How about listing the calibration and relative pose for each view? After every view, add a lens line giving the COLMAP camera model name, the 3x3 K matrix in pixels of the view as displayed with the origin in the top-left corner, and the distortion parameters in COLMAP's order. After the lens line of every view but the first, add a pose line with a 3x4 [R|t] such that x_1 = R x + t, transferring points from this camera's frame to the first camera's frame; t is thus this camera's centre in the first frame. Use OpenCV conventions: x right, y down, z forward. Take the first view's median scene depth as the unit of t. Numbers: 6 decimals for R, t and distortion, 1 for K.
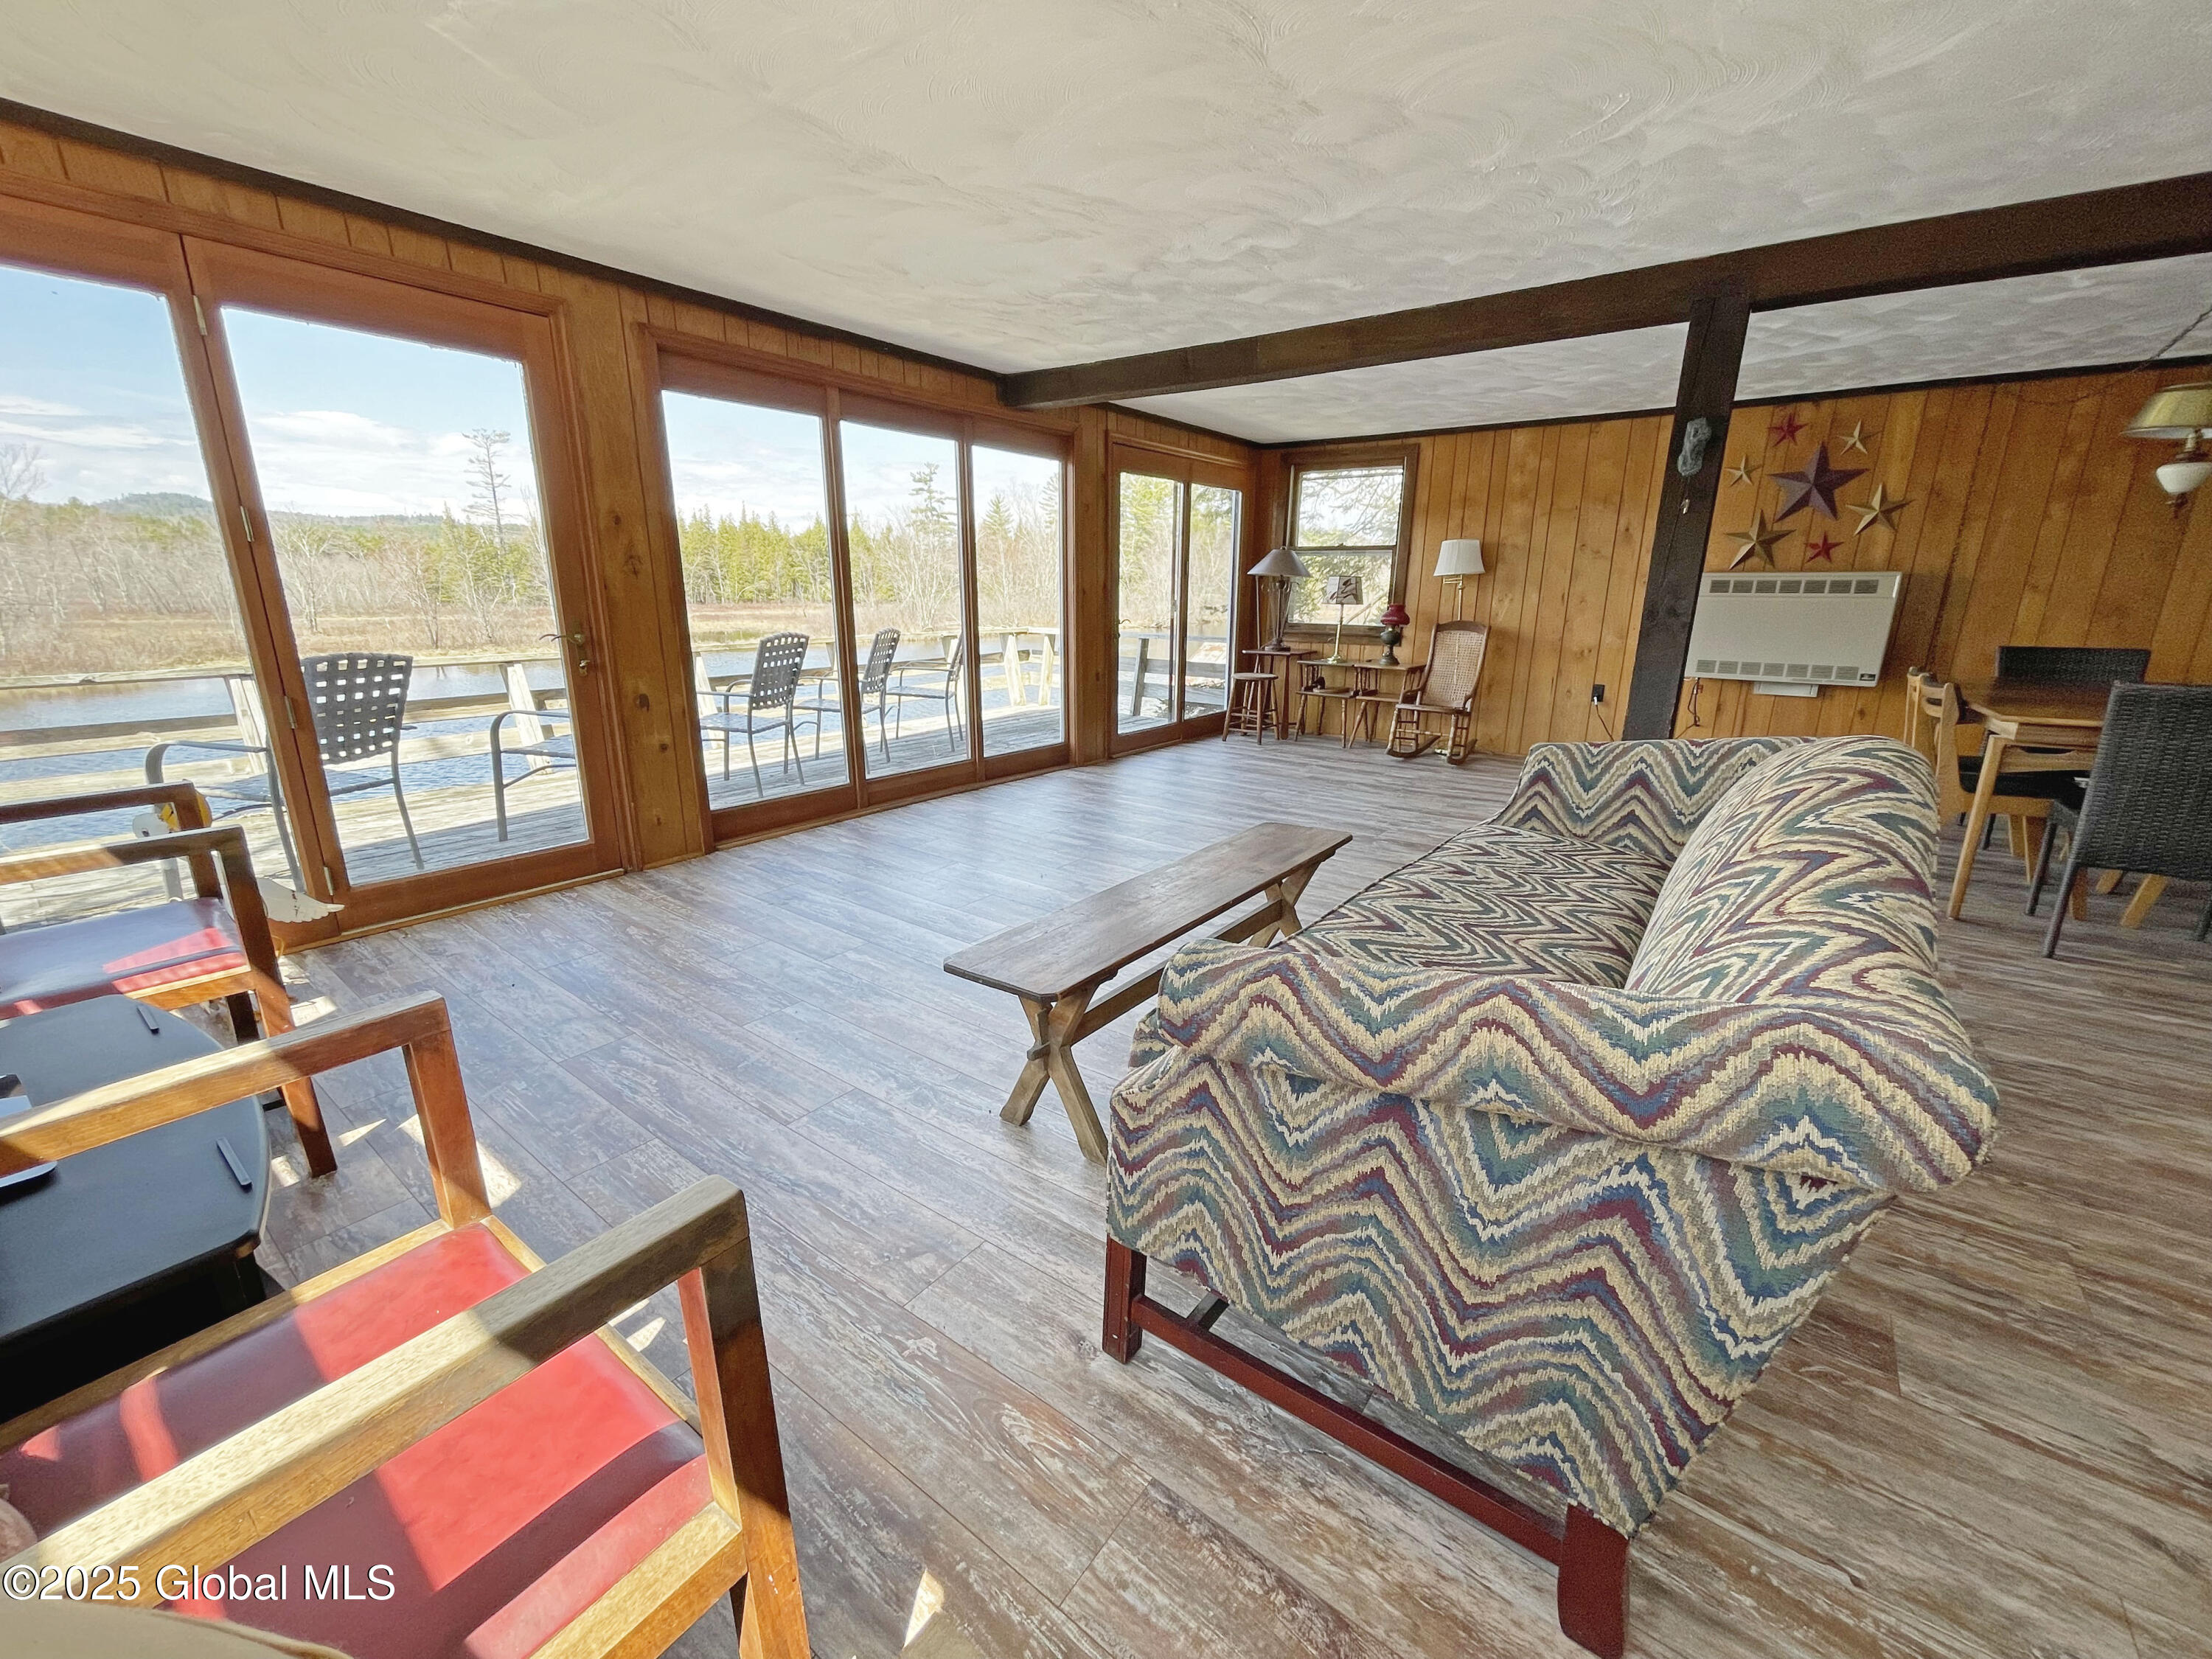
lens RADIAL K [[890.0, 0, 1086.6], [0, 890.0, 821.2], [0, 0, 1]] dist [0.001347, 0.000258]
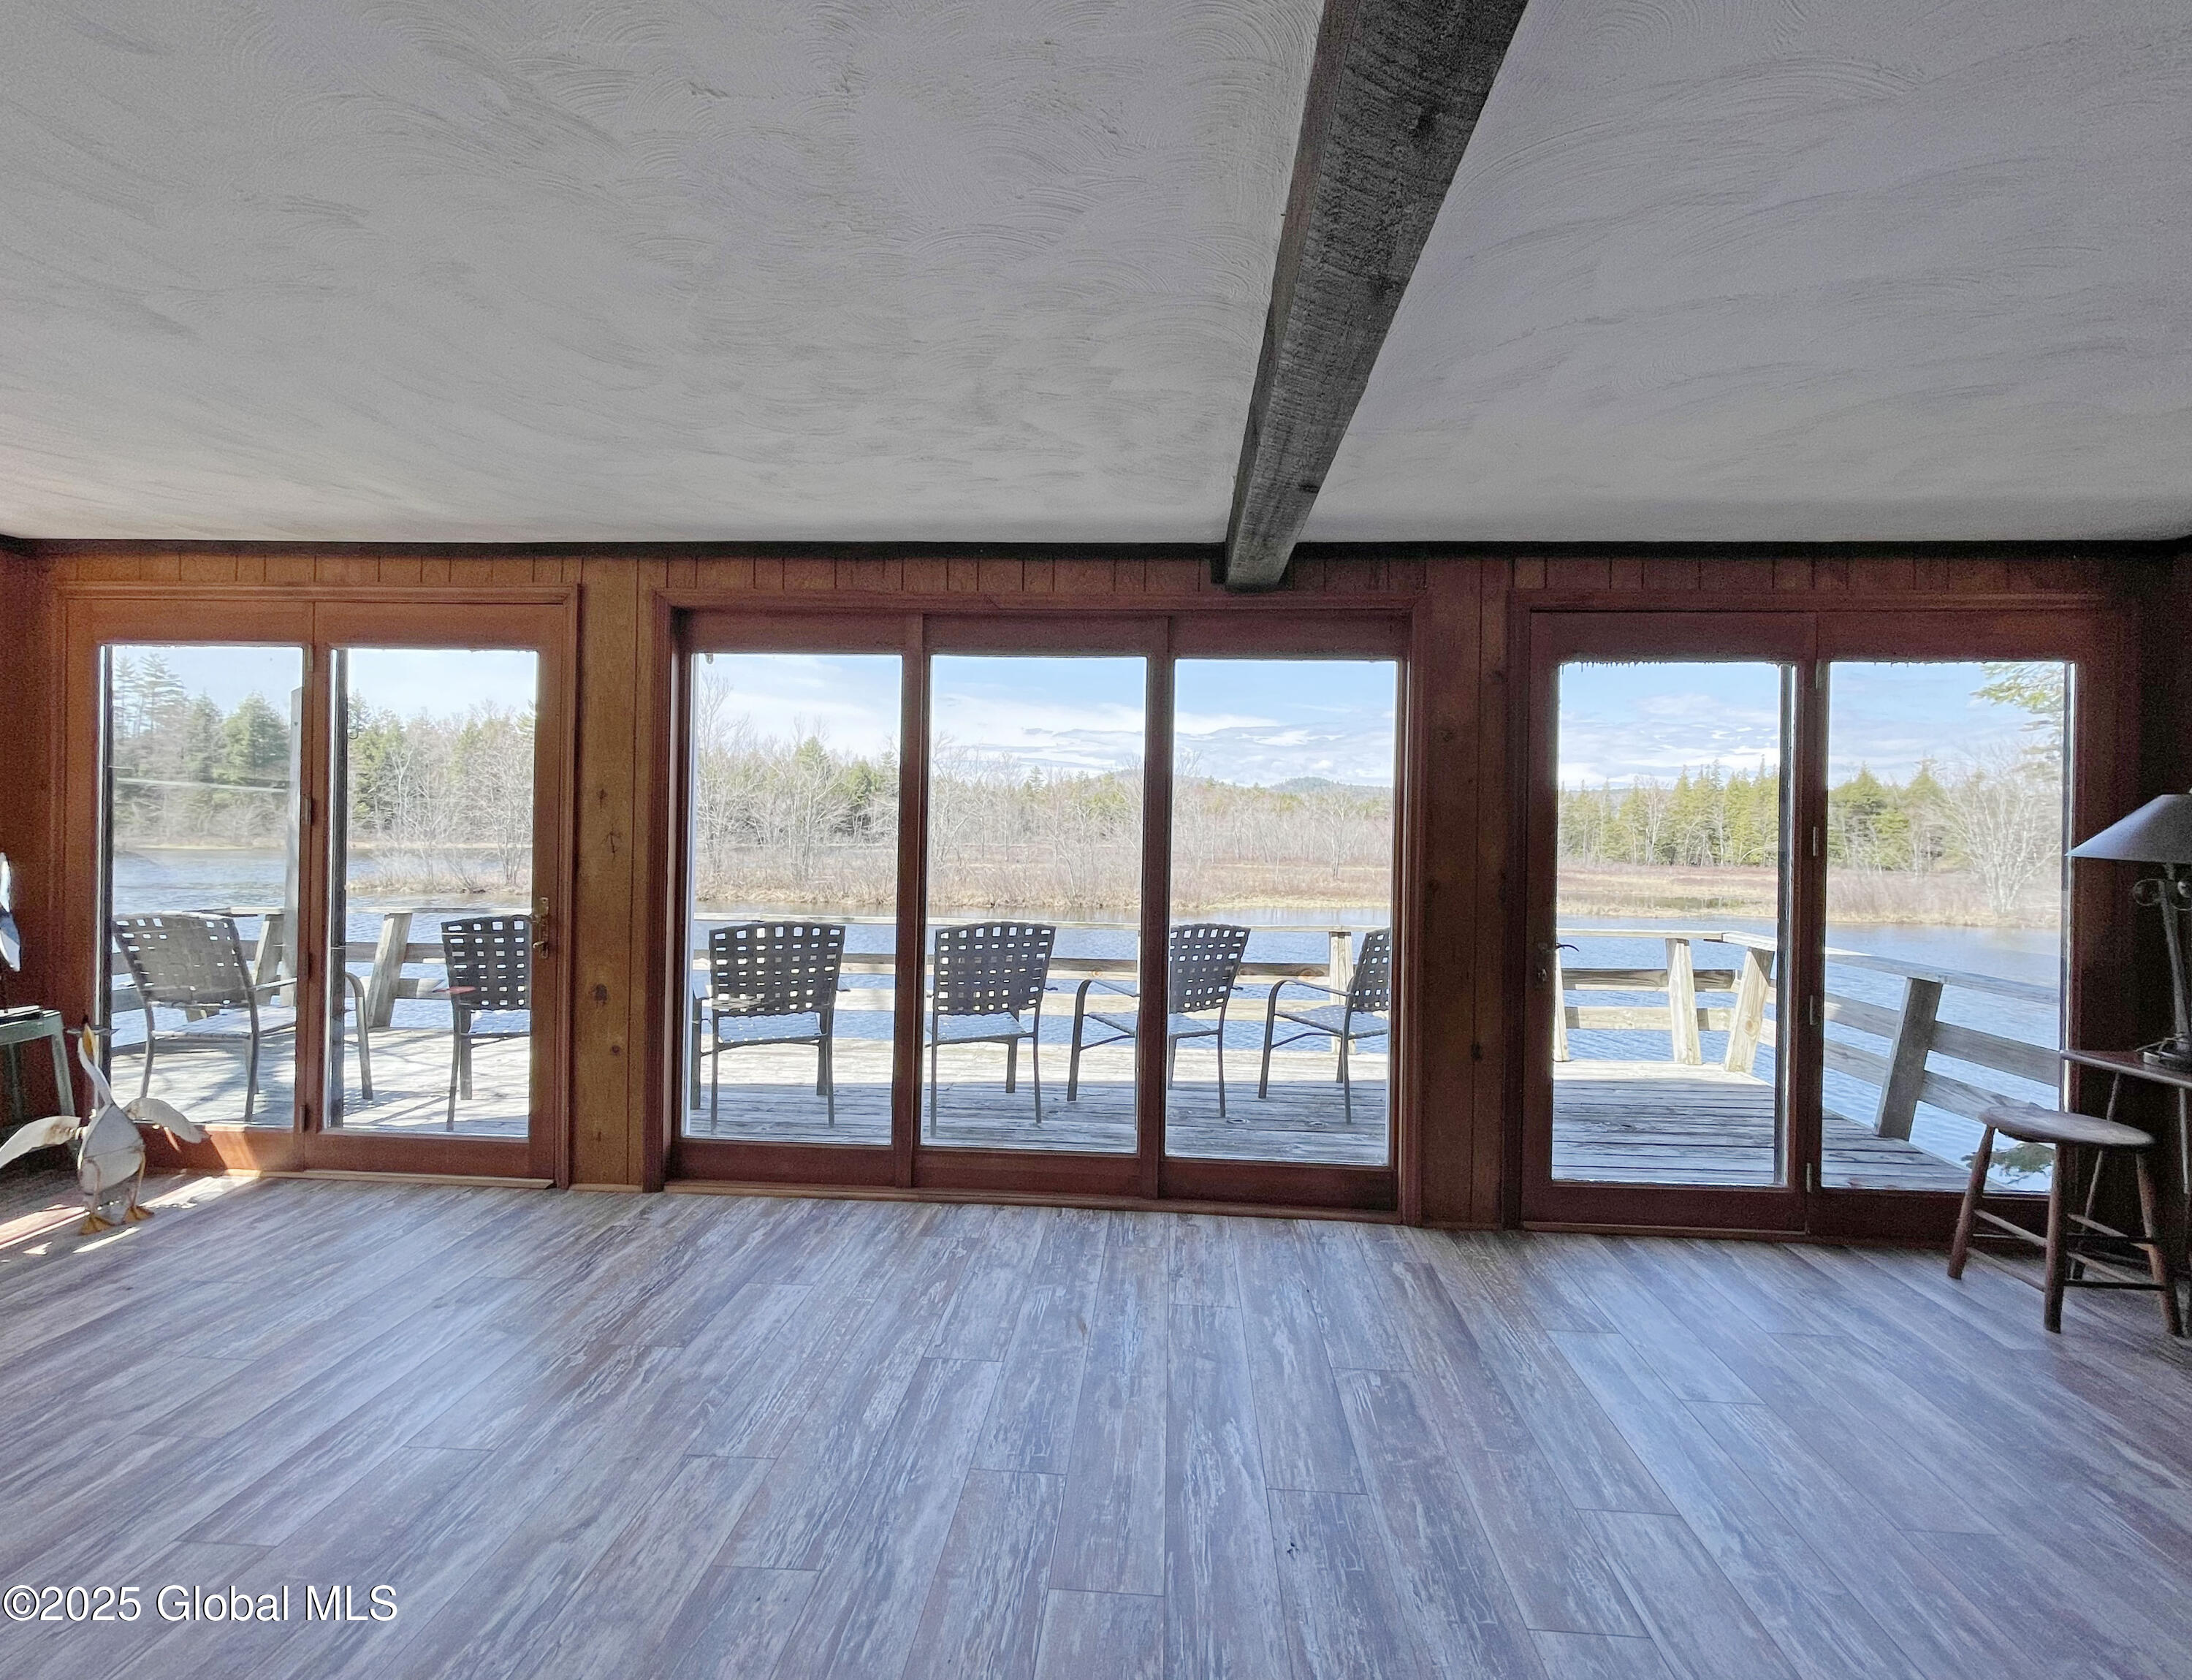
lens RADIAL K [[923.4, 0, 1111.3], [0, 923.4, 849.6], [0, 0, 1]] dist [0.001471, 0.000780]
pose [[0.571148, 0.016219, -0.820687, 0.365275], [-0.221440, 0.965781, -0.135023, -0.179524], [0.790414, 0.258851, 0.555195, 0.592360]]
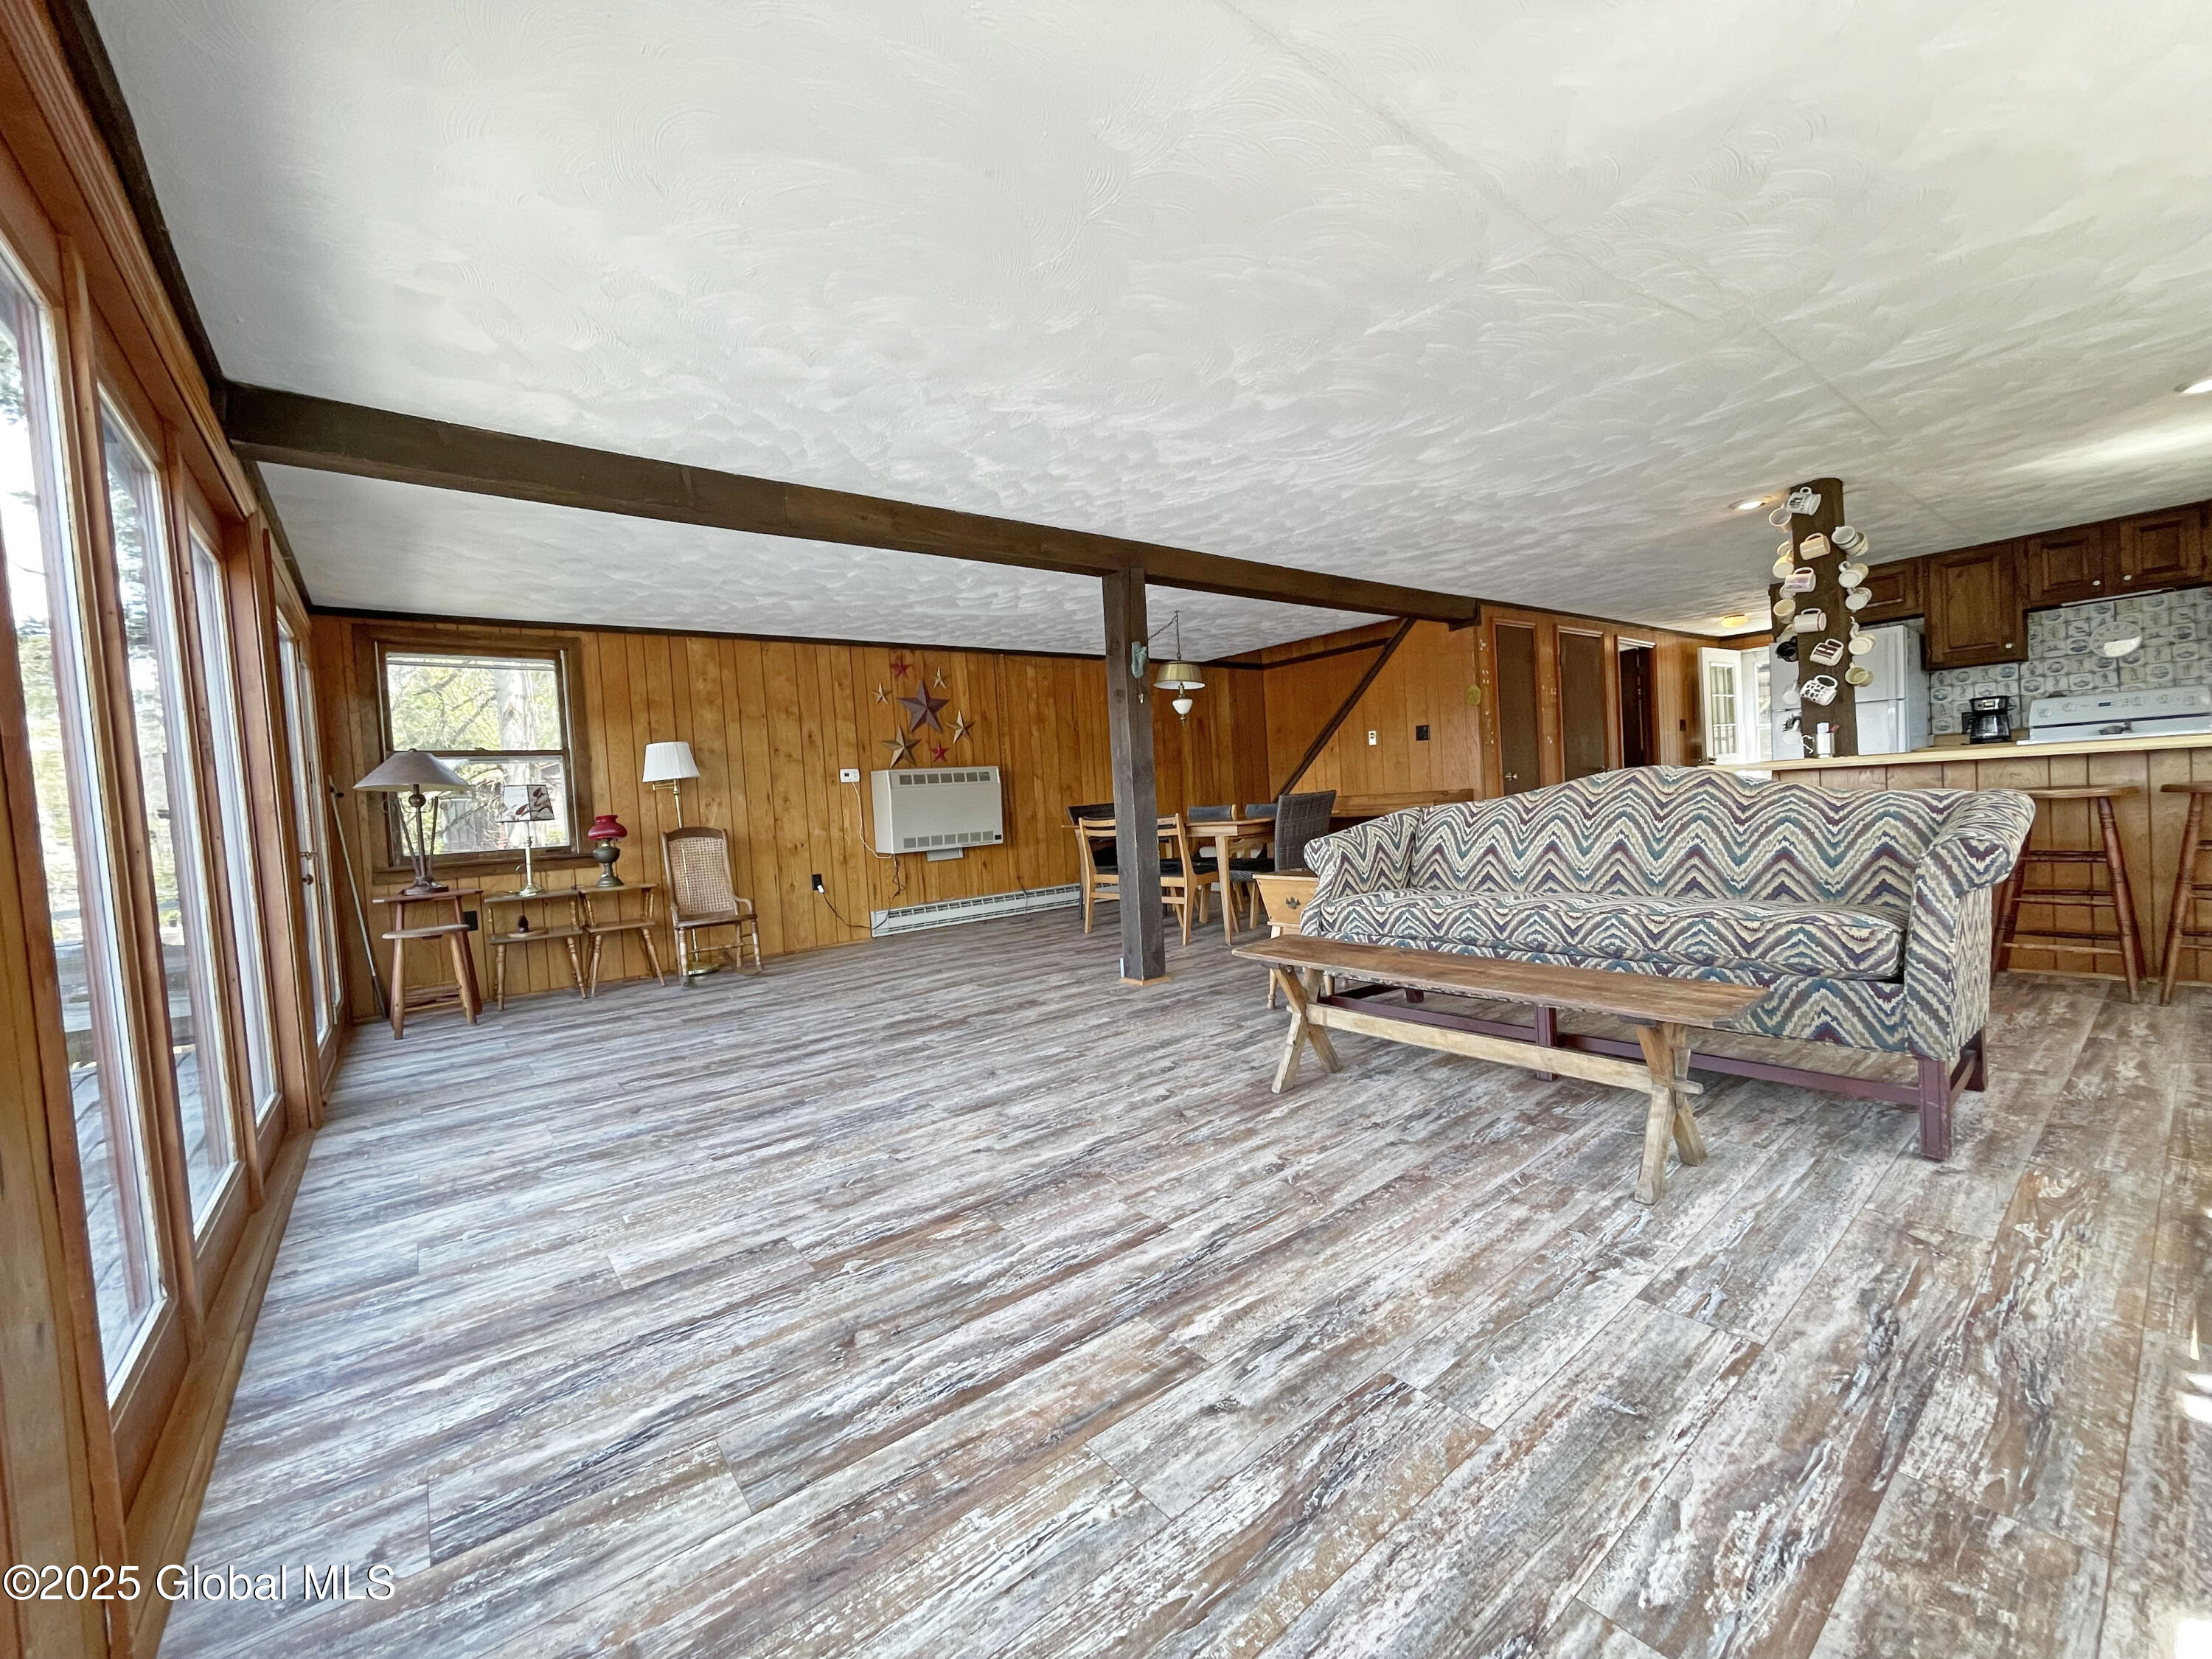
lens RADIAL K [[890.0, 0, 1113.3], [0, 890.0, 832.3], [0, 0, 1]] dist [0.001347, 0.000258]
pose [[0.231482, -0.059048, 0.971046, -0.441813], [0.310250, 0.950518, -0.016159, -0.083118], [-0.922042, 0.305008, 0.238347, 0.457247]]
